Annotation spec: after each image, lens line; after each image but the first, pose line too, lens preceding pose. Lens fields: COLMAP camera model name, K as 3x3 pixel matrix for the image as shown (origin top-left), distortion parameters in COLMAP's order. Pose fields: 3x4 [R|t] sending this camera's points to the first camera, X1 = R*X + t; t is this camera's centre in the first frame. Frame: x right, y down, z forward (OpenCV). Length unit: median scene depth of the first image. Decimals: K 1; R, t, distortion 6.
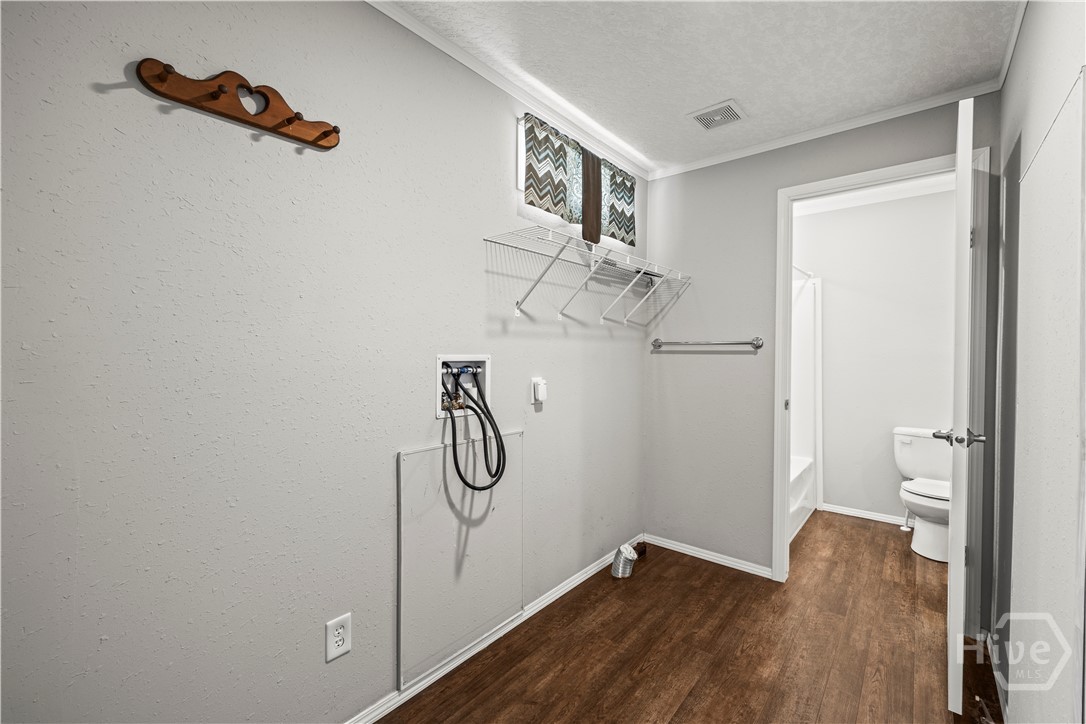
lens RADIAL K [[454.3, 0, 542.6], [0, 454.3, 356.7], [0, 0, 1]] dist [0.001732, 0.000220]
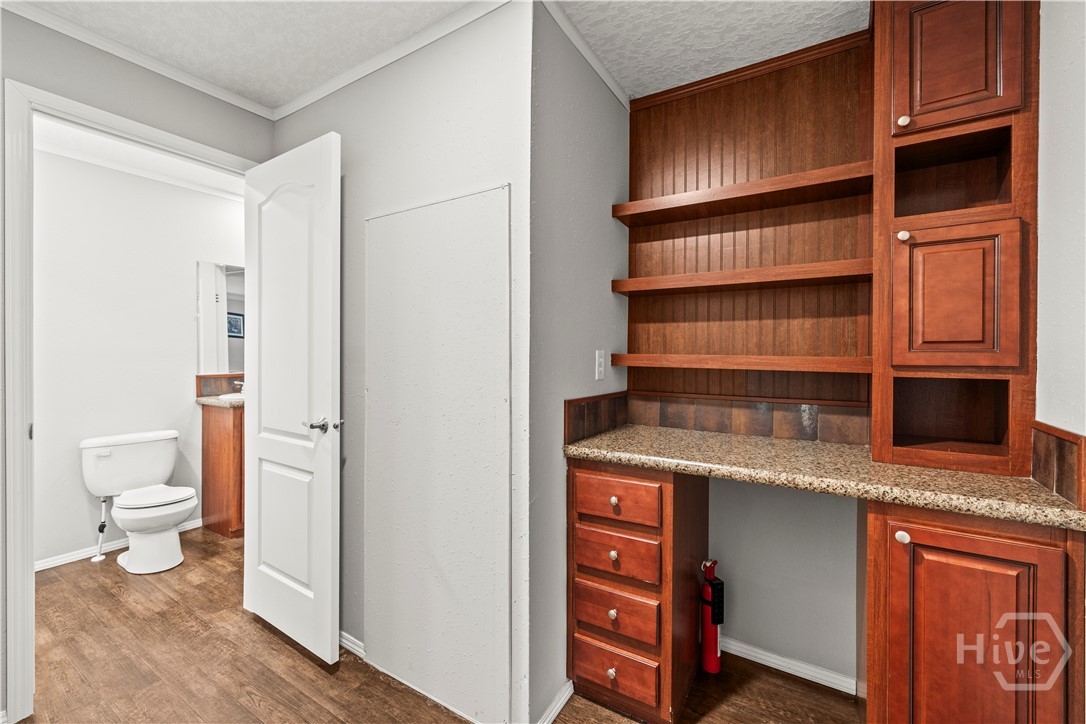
lens RADIAL K [[454.3, 0, 542.6], [0, 454.3, 356.7], [0, 0, 1]] dist [0.001732, 0.000220]
pose [[-0.127273, -0.012122, 0.991794, -0.185710], [0.002179, 0.999919, 0.012501, -0.004123], [-0.991865, 0.003752, -0.127236, 0.392889]]
